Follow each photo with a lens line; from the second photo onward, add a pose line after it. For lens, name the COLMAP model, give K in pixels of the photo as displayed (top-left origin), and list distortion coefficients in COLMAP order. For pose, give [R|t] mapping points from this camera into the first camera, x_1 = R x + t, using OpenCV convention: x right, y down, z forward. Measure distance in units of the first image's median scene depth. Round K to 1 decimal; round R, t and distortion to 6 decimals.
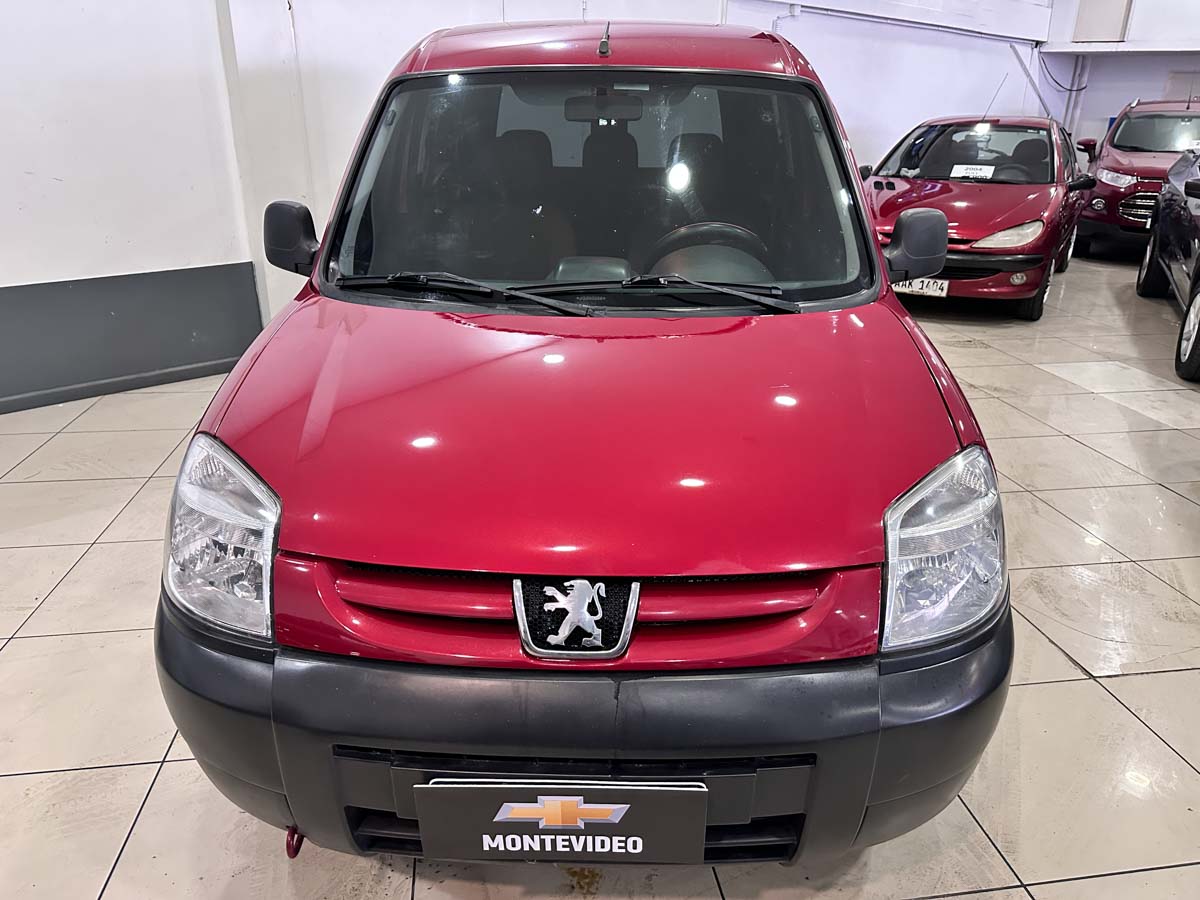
lens RADIAL K [[846.7, 0, 600.0], [0, 846.7, 450.0], [0, 0, 1]] dist [0.091269, -0.117462]
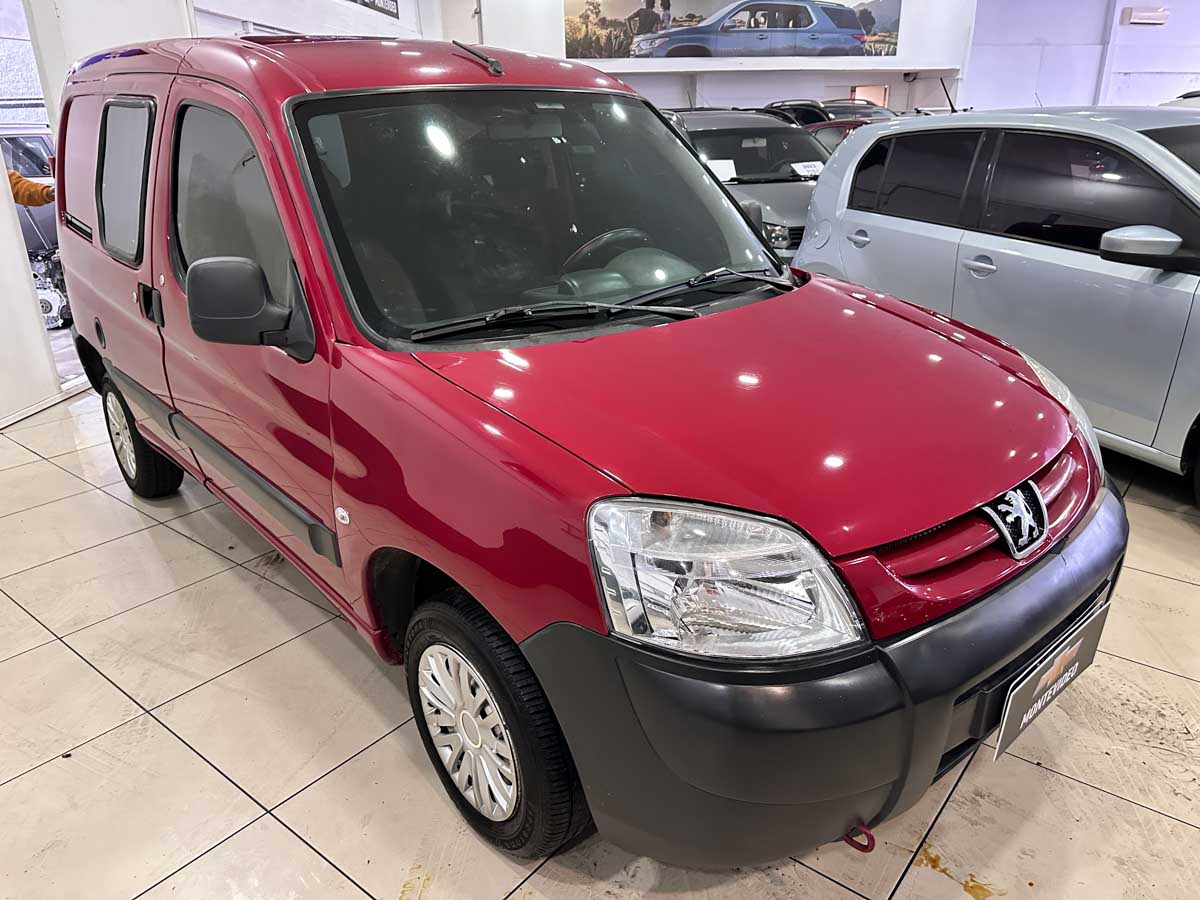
lens RADIAL K [[846.7, 0, 600.0], [0, 846.7, 450.0], [0, 0, 1]] dist [0.091269, -0.117462]
pose [[0.742487, -0.268741, 0.613589, -1.030136], [0.280009, 0.956645, 0.080162, -0.146377], [-0.608530, 0.112291, 0.785546, 0.315657]]
